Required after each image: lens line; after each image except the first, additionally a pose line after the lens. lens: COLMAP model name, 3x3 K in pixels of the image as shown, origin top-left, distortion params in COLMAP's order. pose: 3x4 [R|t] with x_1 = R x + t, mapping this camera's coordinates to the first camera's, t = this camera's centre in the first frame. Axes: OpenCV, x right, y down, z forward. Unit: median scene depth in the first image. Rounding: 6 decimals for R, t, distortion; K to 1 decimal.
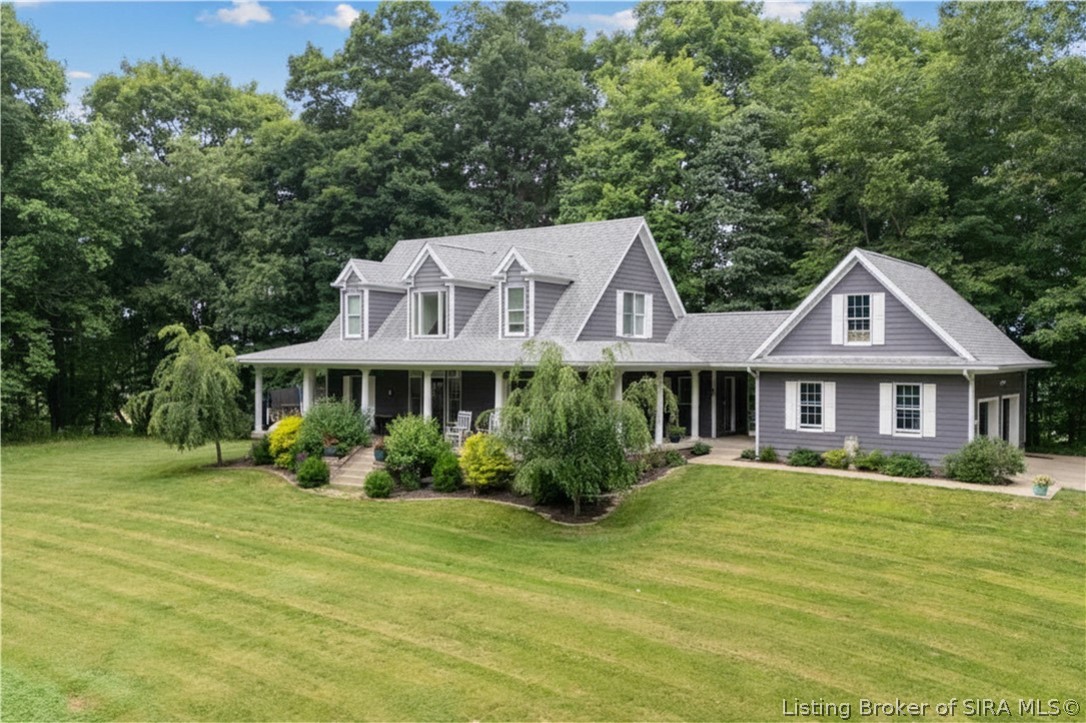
lens RADIAL K [[787.6, 0, 566.5], [0, 787.6, 328.3], [0, 0, 1]] dist [0.063308, -0.001829]
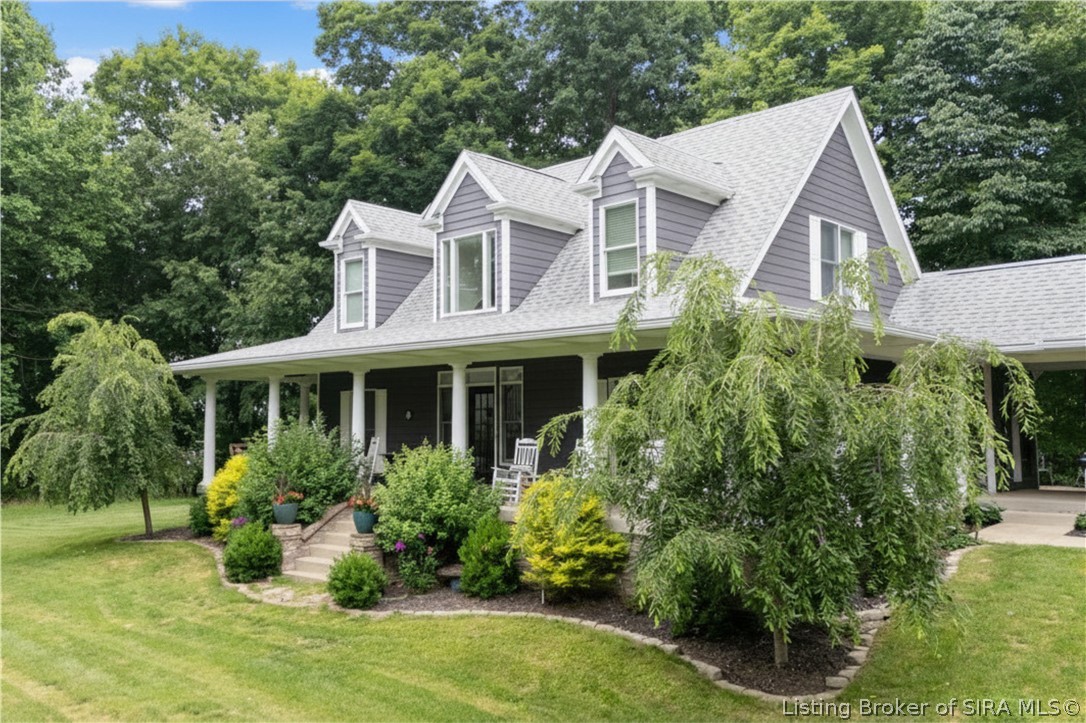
lens RADIAL K [[862.5, 0, 543.0], [0, 862.5, 361.5], [0, 0, 1]] dist [0.028271, -0.003192]
pose [[0.988299, -0.025098, -0.150450, -0.028355], [0.020932, 0.999354, -0.029210, 0.064264], [0.151086, 0.025719, 0.988186, 0.392052]]
